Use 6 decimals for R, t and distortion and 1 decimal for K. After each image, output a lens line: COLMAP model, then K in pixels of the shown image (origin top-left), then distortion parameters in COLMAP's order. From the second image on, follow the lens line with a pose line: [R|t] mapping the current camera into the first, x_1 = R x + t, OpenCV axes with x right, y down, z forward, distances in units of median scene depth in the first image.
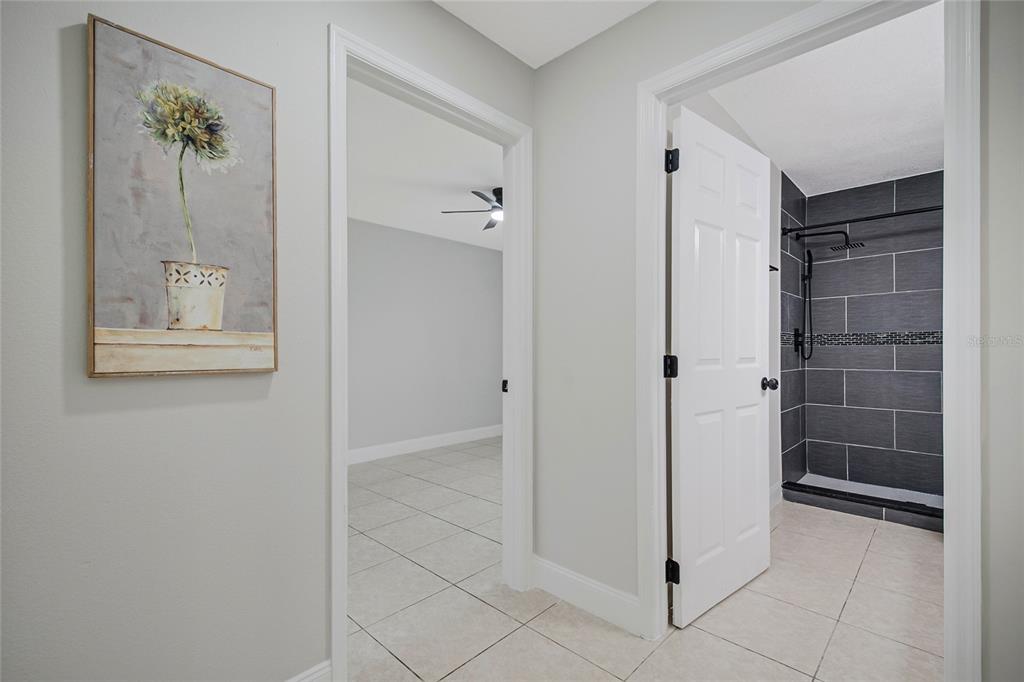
lens RADIAL K [[445.5, 0, 516.1], [0, 445.5, 348.2], [0, 0, 1]] dist [-0.001683, -0.001123]
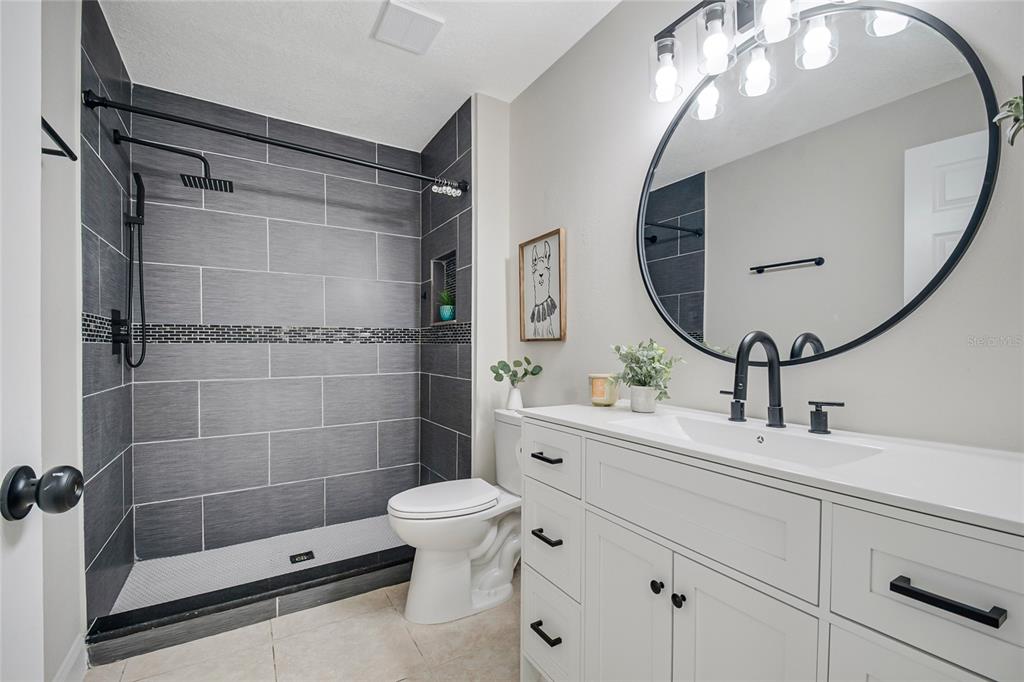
lens RADIAL K [[445.5, 0, 516.1], [0, 445.5, 348.2], [0, 0, 1]] dist [-0.001683, -0.001123]
pose [[0.248908, -0.001354, 0.968526, 0.233714], [0.005421, 0.999985, 0.000005, 0.003829], [-0.968512, 0.005250, 0.248912, 0.402988]]
